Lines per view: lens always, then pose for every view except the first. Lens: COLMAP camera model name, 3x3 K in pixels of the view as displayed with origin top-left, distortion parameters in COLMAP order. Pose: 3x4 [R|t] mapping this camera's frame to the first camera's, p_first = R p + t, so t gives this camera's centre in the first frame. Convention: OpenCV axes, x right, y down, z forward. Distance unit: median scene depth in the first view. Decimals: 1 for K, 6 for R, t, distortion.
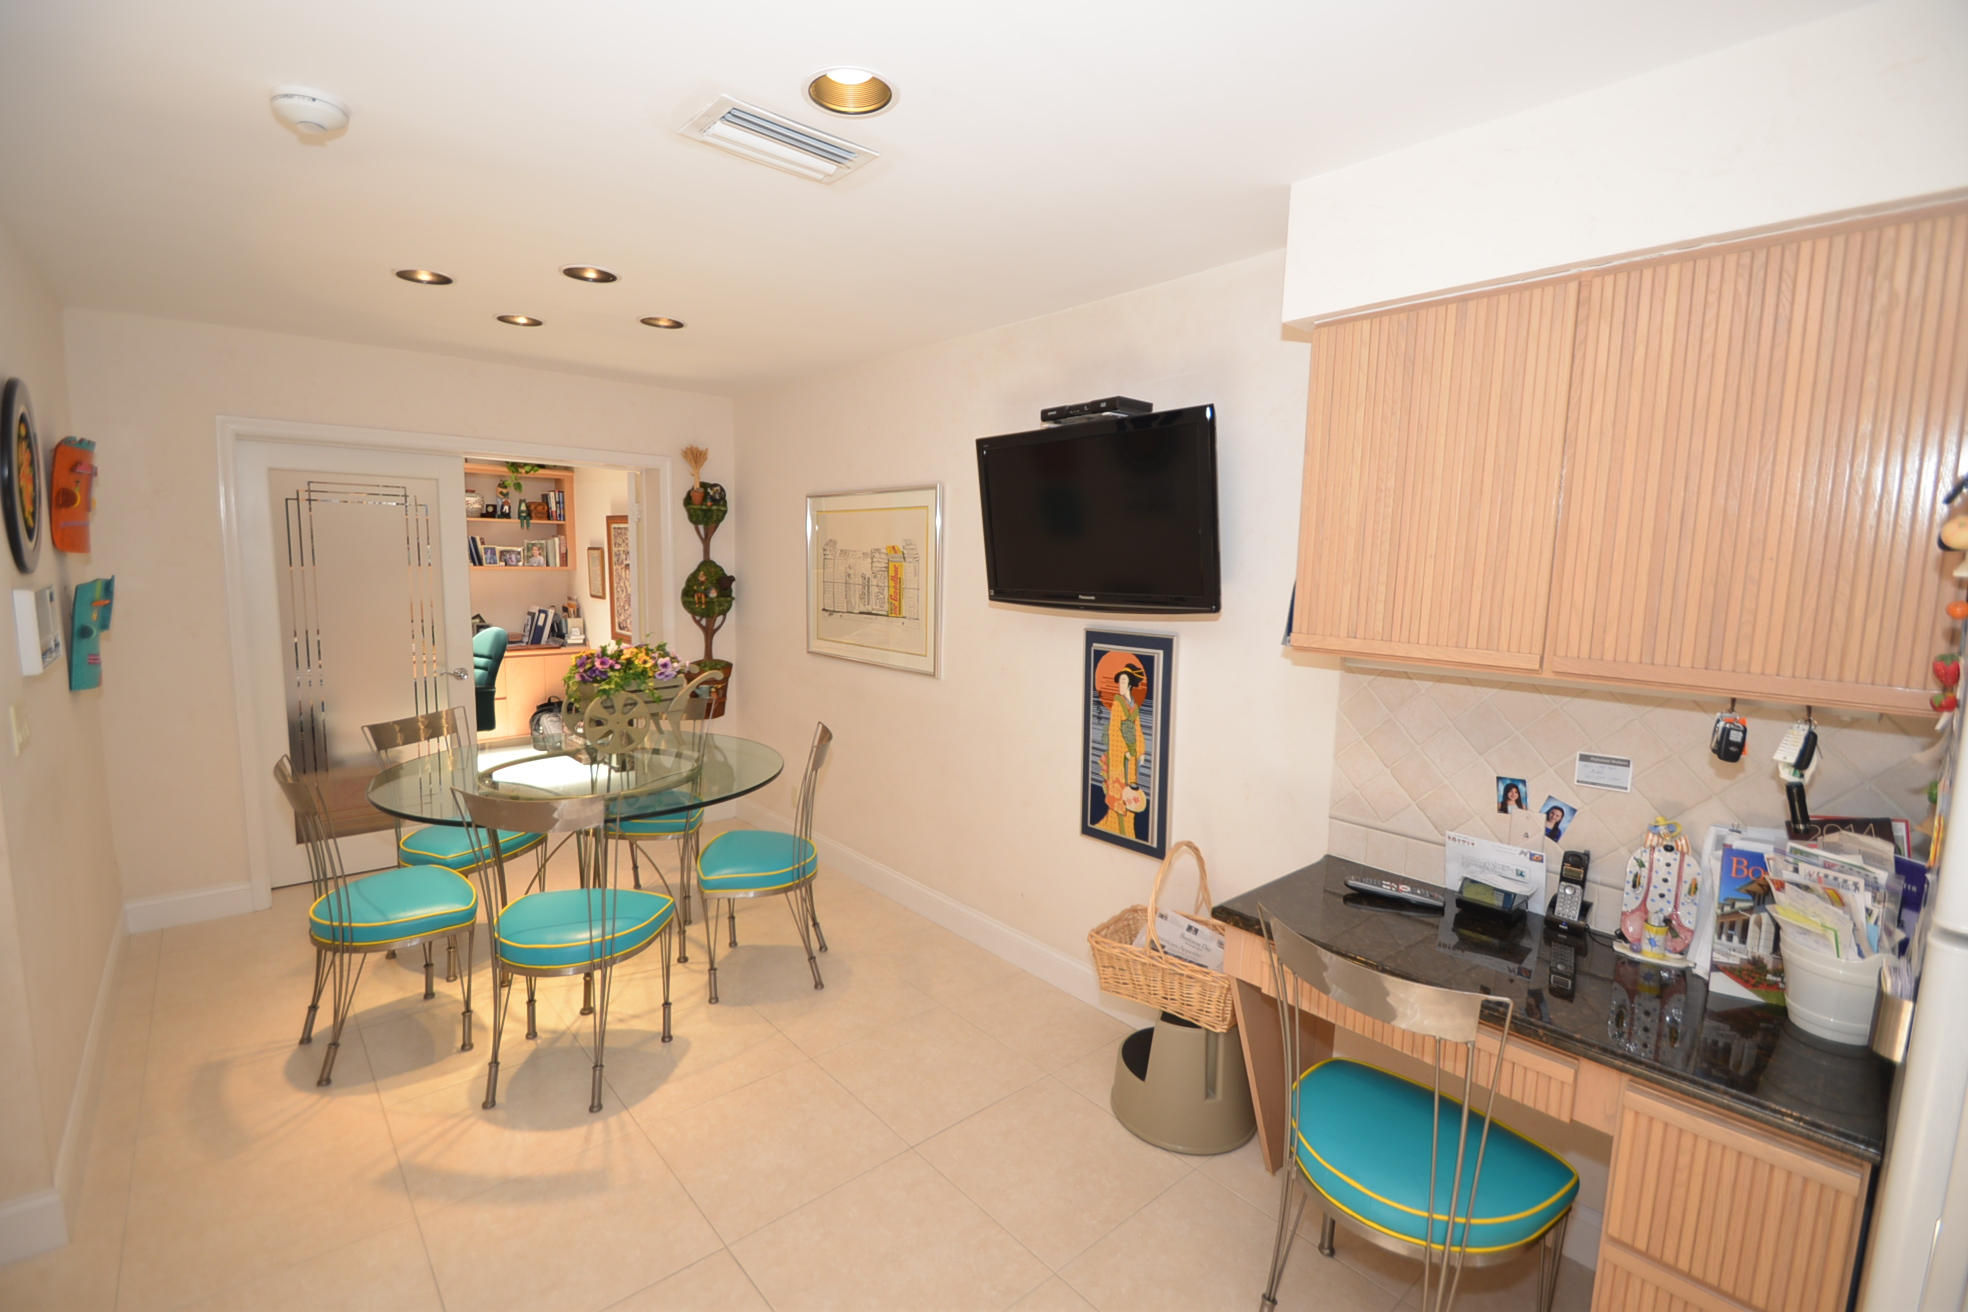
lens RADIAL K [[868.8, 0, 972.7], [0, 868.8, 659.8], [0, 0, 1]] dist [0.015345, -0.017170]
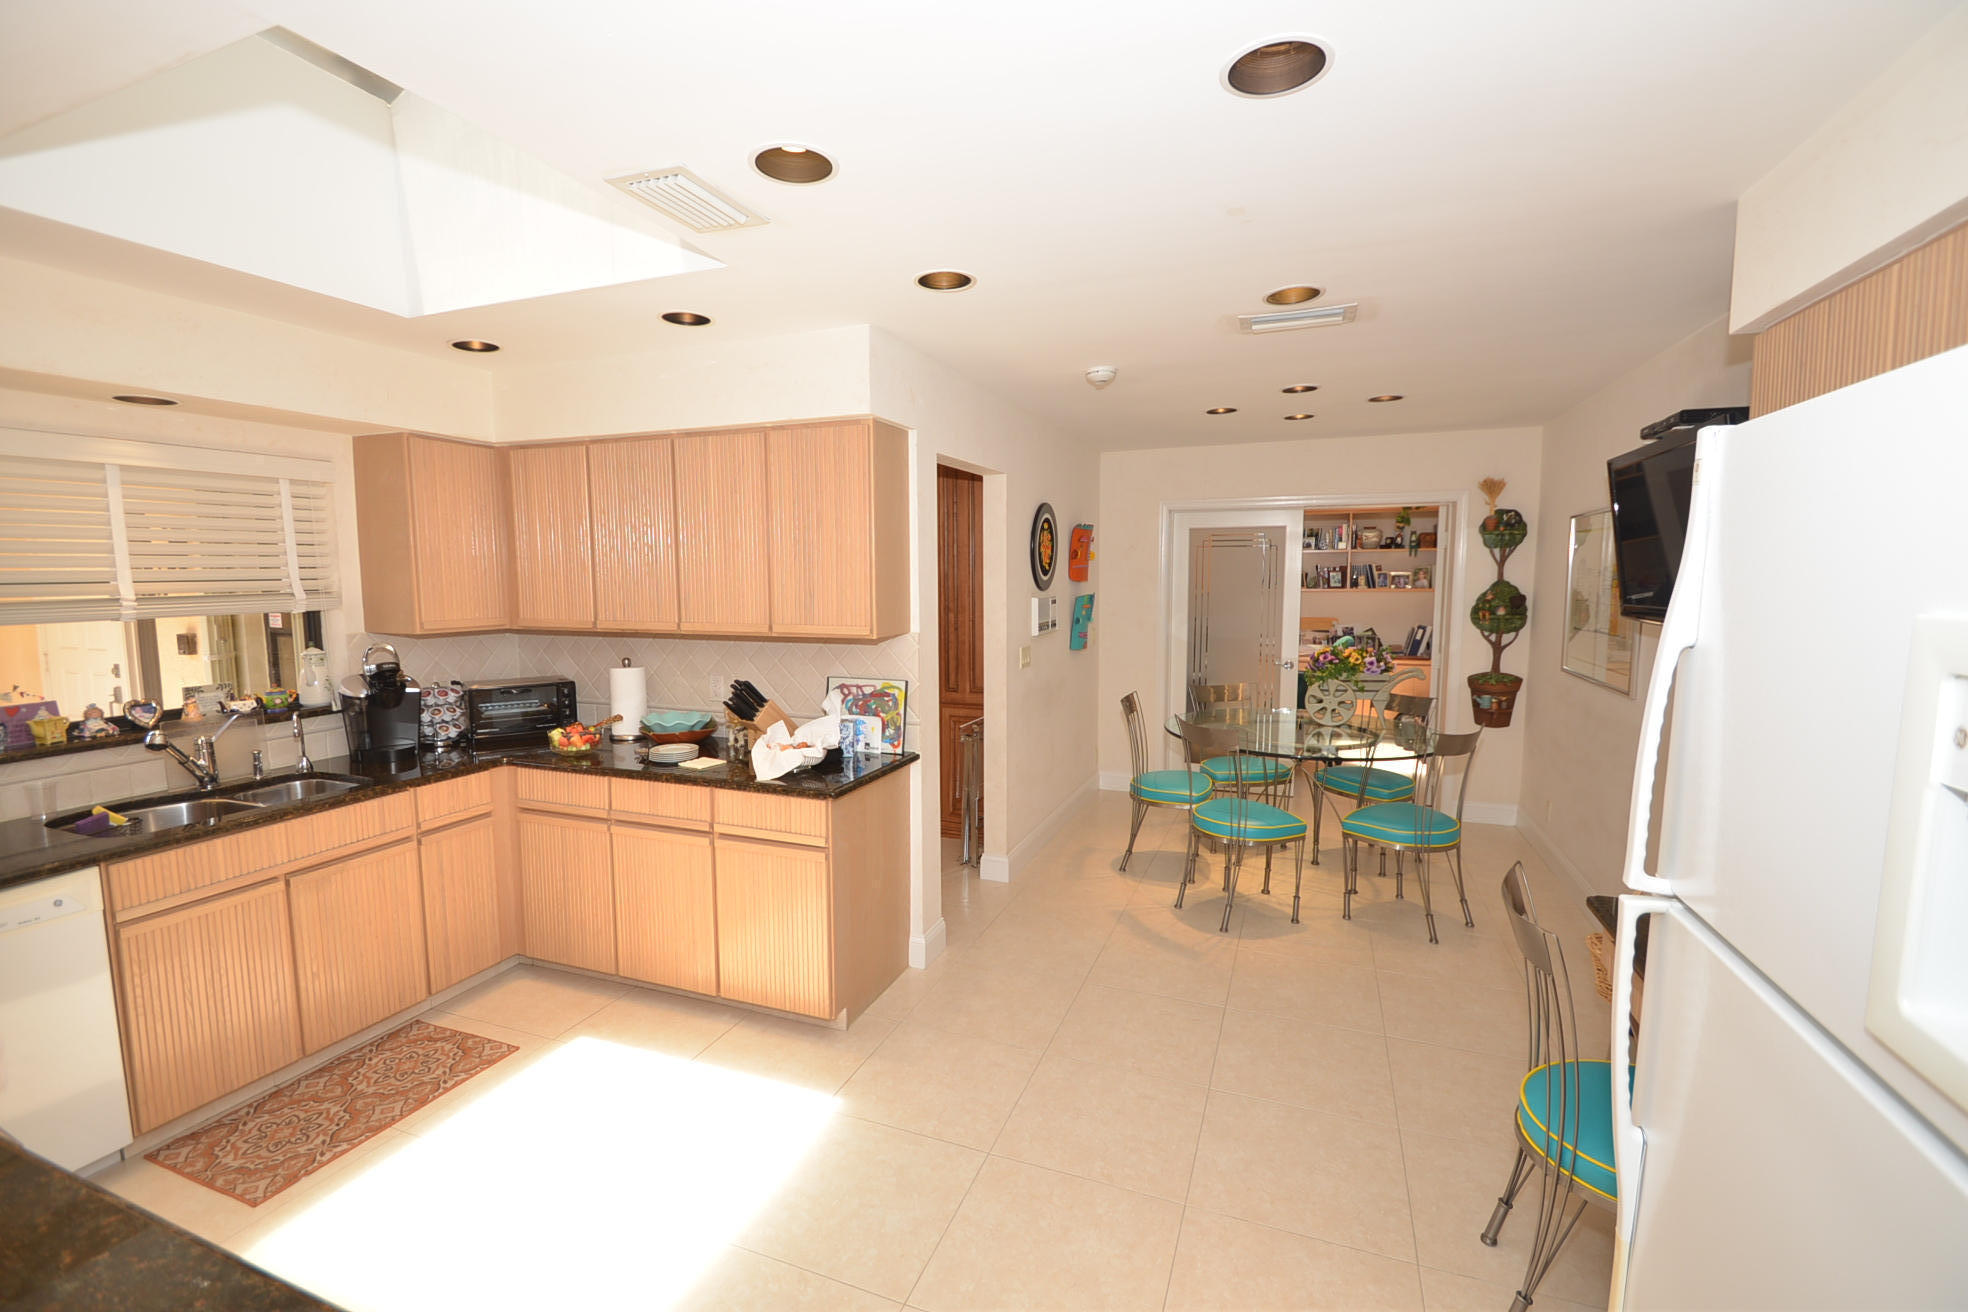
lens RADIAL K [[868.8, 0, 972.7], [0, 868.8, 659.8], [0, 0, 1]] dist [0.015345, -0.017170]
pose [[0.463841, 0.066137, -0.883447, 0.359434], [-0.091231, 0.995474, 0.026625, 0.014860], [0.881209, 0.068248, 0.467775, -0.082437]]
